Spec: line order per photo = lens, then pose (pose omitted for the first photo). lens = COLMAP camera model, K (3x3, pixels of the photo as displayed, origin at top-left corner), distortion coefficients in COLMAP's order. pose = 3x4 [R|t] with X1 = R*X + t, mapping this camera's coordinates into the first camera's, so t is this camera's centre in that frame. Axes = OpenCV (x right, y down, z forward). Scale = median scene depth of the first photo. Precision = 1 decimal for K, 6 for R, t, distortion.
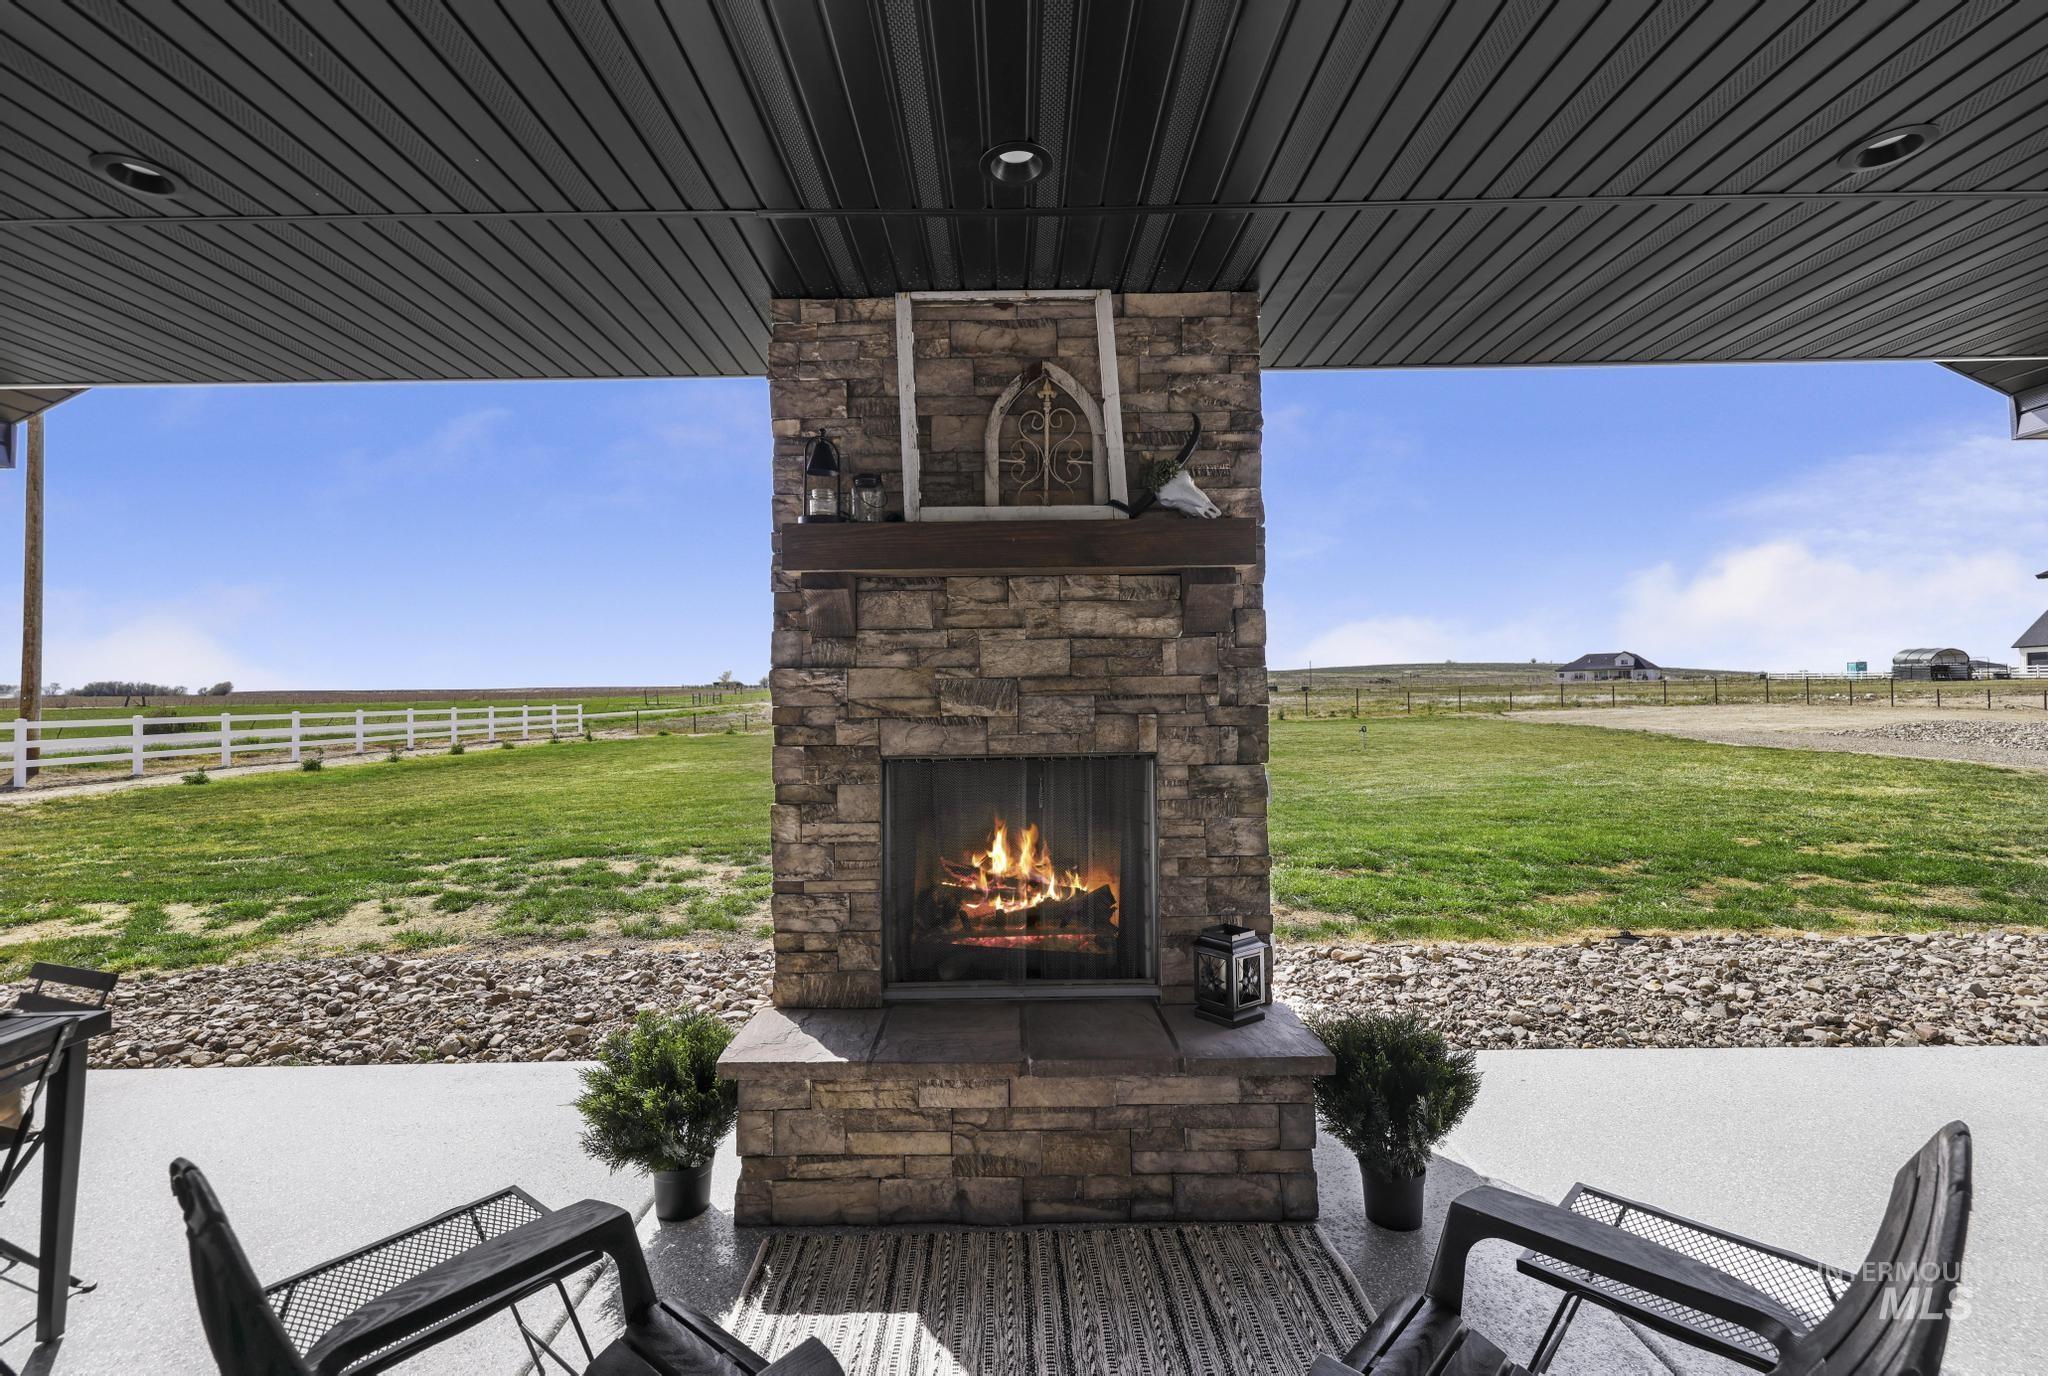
lens RADIAL K [[895.3, 0, 1018.4], [0, 895.3, 698.3], [0, 0, 1]] dist [0.012696, -0.000875]
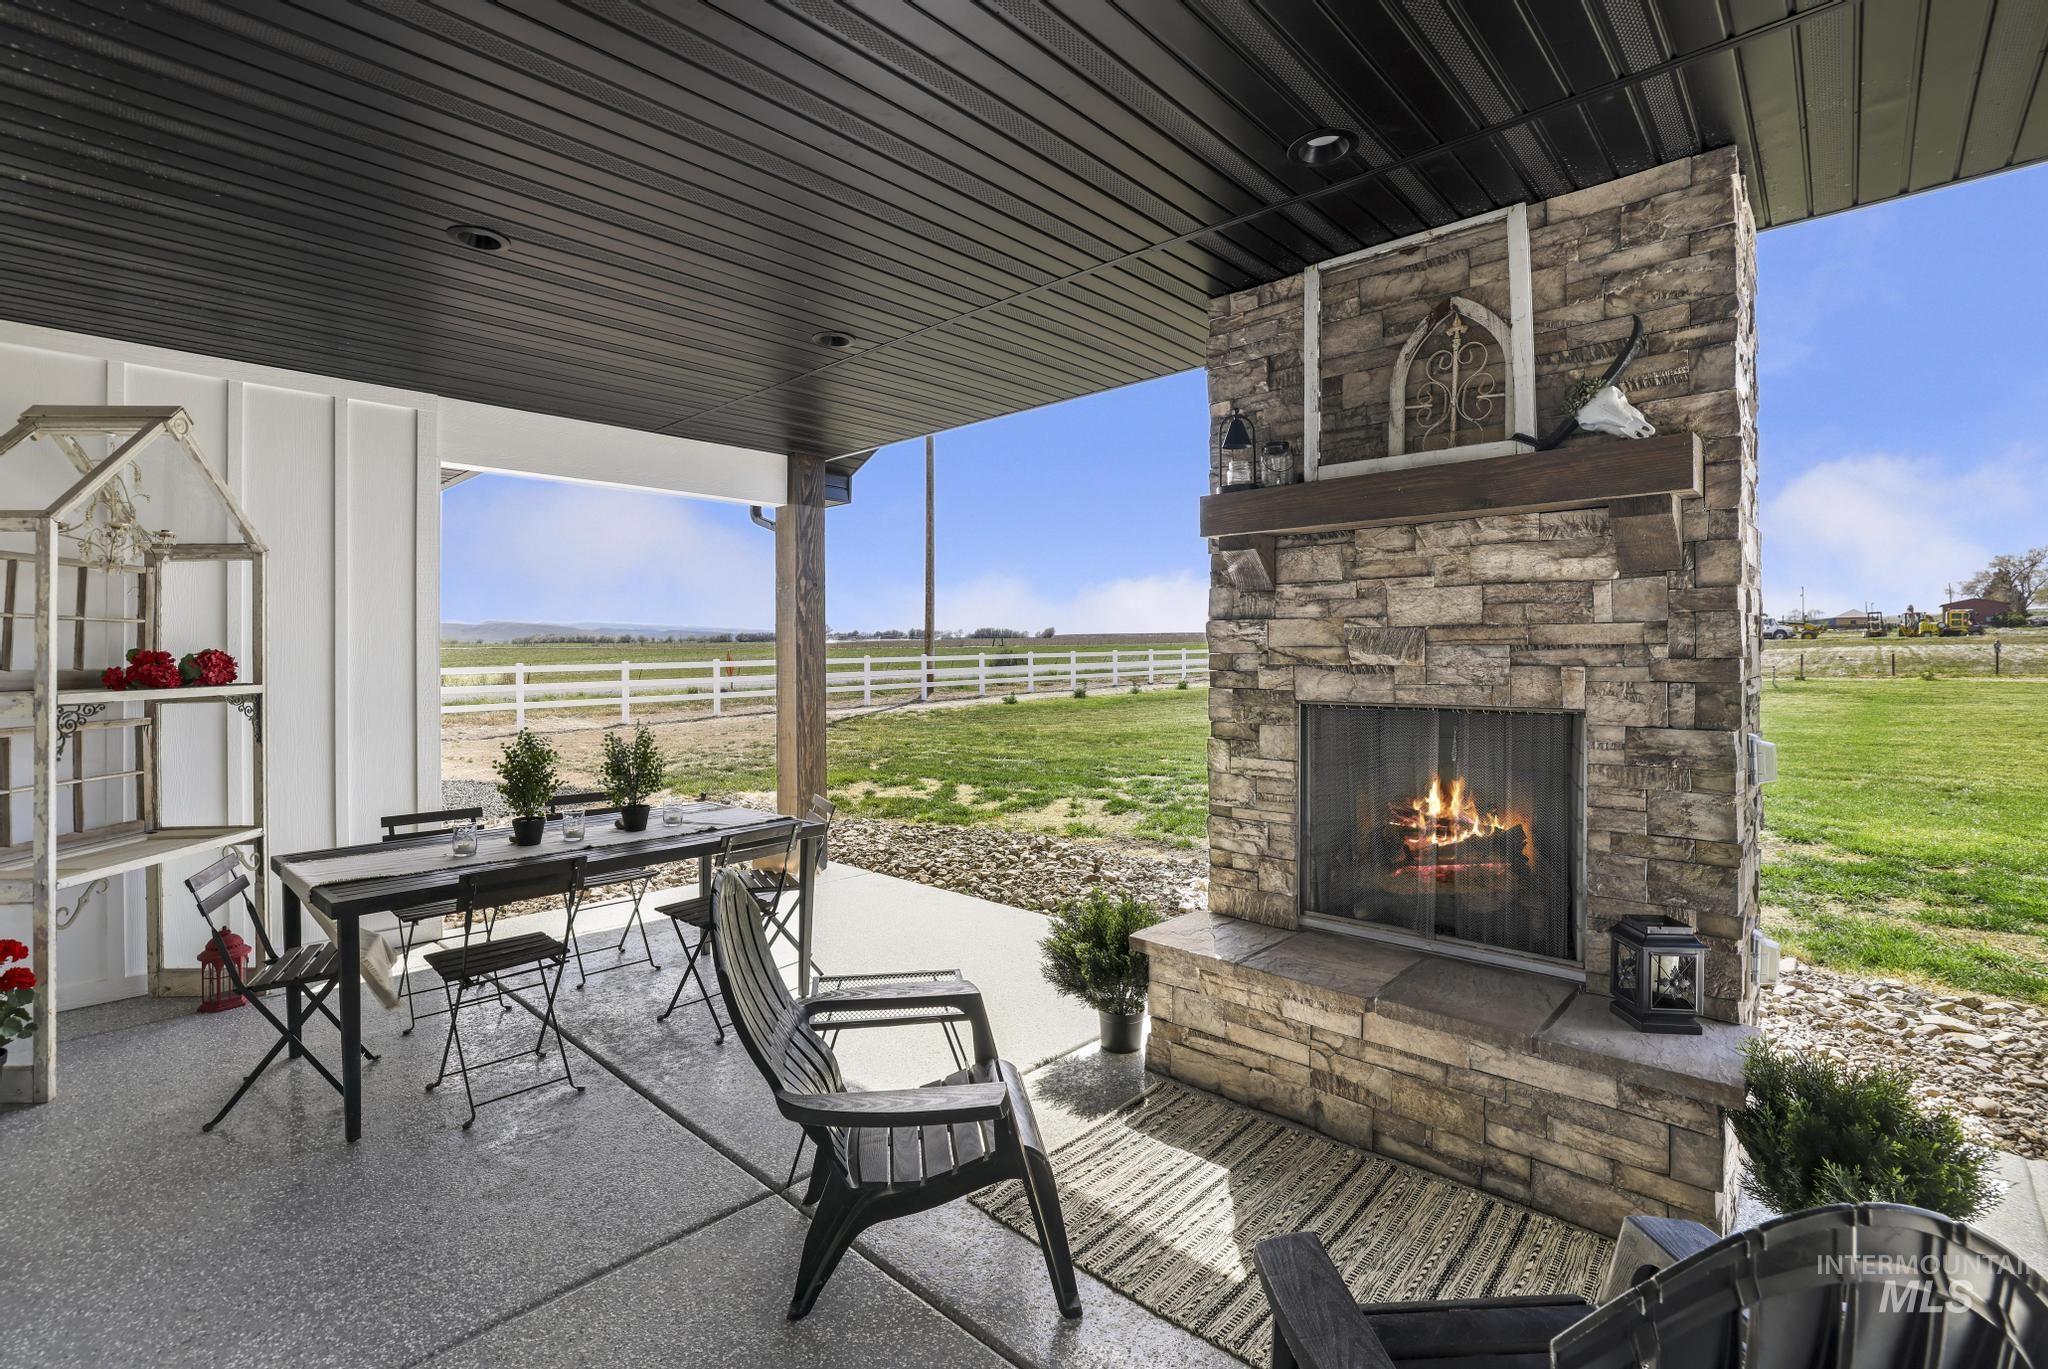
lens RADIAL K [[904.9, 0, 1024.2], [0, 904.9, 667.6], [0, 0, 1]] dist [-0.009424, 0.001983]
pose [[0.747213, 0.020436, -0.664271, 0.333604], [-0.000790, 0.999554, 0.029862, -0.007625], [0.664584, -0.021788, 0.746896, -0.033419]]
